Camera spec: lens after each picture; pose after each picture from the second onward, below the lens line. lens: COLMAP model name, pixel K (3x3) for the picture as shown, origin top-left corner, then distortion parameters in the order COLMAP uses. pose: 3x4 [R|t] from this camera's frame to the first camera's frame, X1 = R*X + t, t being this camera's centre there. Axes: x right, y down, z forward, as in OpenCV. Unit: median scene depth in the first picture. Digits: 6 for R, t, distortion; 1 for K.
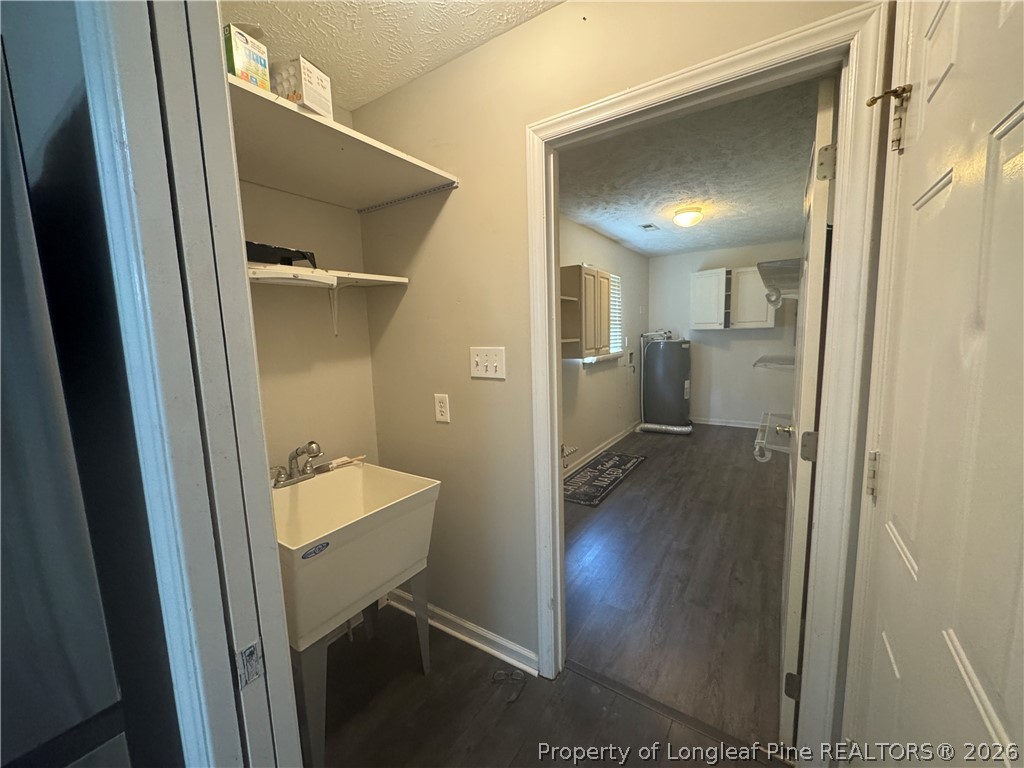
lens RADIAL K [[412.9, 0, 507.4], [0, 412.9, 388.4], [0, 0, 1]] dist [-0.001350, -0.000434]
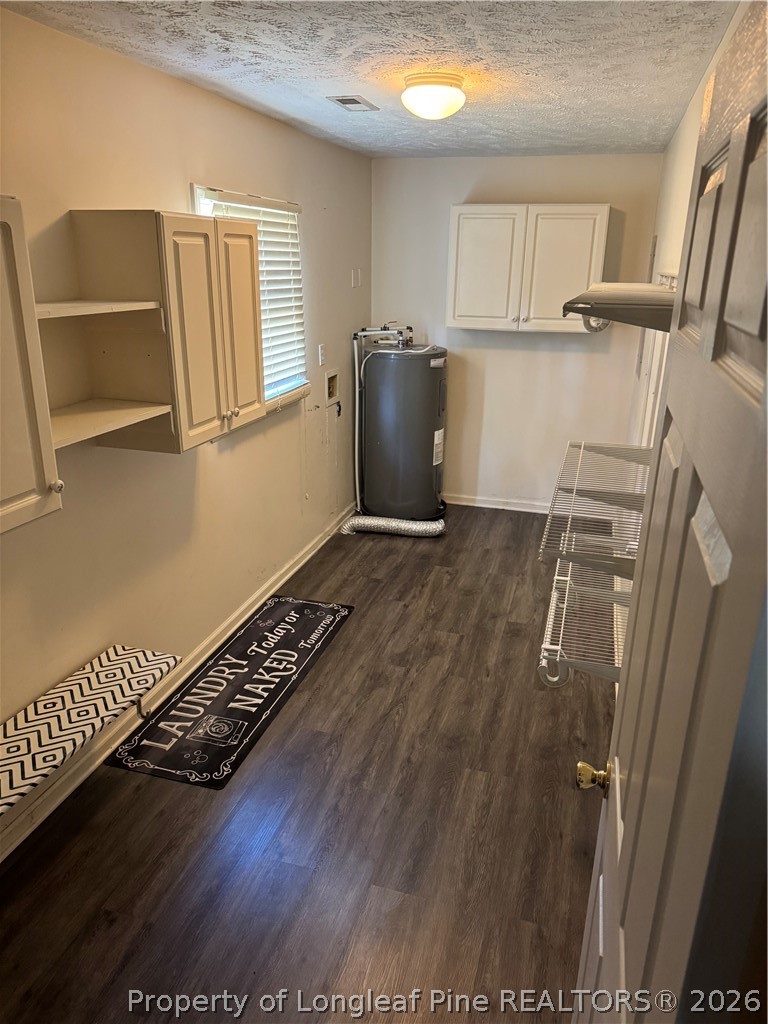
lens RADIAL K [[726.1, 0, 390.1], [0, 726.1, 512.0], [0, 0, 1]] dist [0.047961, -0.010650]
pose [[0.951010, -0.052100, 0.304737, 0.129832], [-0.010308, 0.979806, 0.199685, -0.134530], [-0.308987, -0.193044, 0.931269, 0.209604]]
